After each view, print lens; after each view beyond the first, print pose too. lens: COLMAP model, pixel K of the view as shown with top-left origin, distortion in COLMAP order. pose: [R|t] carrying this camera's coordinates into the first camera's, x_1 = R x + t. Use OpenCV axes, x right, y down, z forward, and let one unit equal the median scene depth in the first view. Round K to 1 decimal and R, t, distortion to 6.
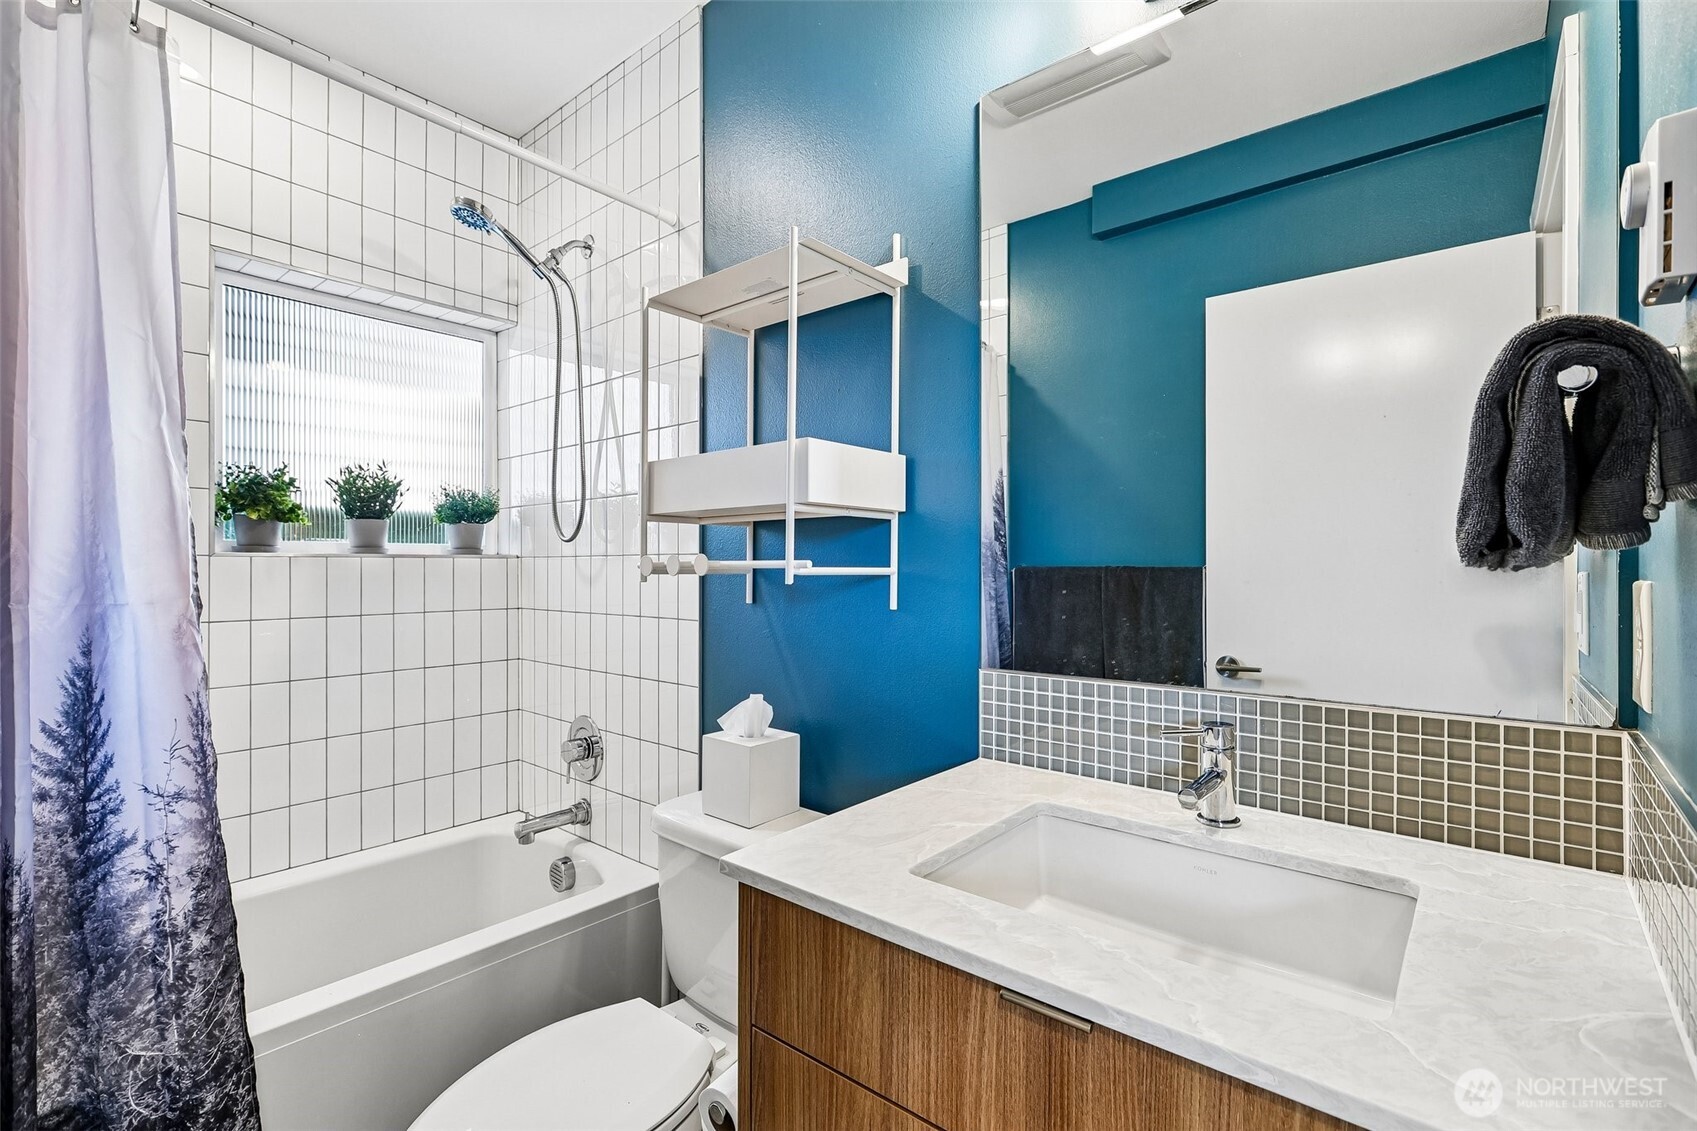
lens RADIAL K [[770.6, 0, 850.3], [0, 770.6, 572.0], [0, 0, 1]] dist [0.000558, 0.000004]
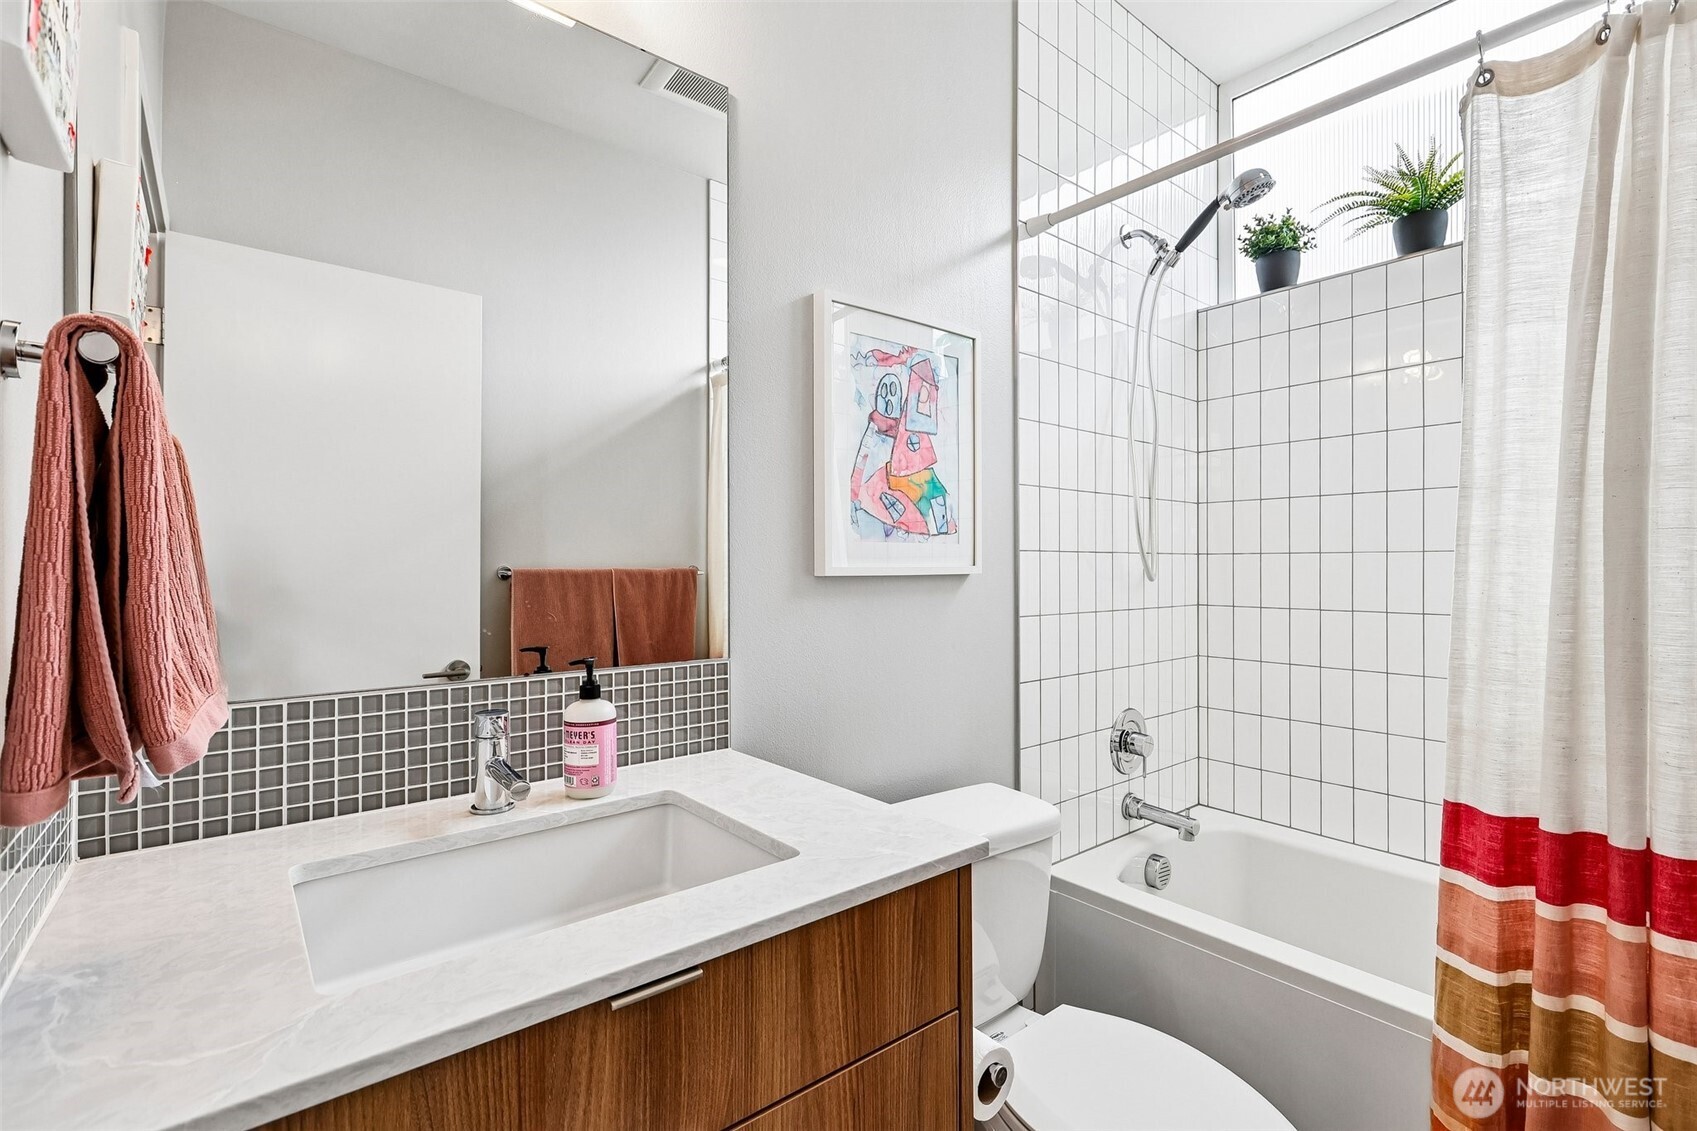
lens RADIAL K [[770.6, 0, 852.9], [0, 770.6, 558.1], [0, 0, 1]] dist [0.000558, 0.000004]
pose [[0.184966, -0.001873, 0.982743, -0.533659], [0.001143, 0.999998, 0.001691, -0.006642], [-0.982744, 0.000811, 0.184968, 0.445053]]
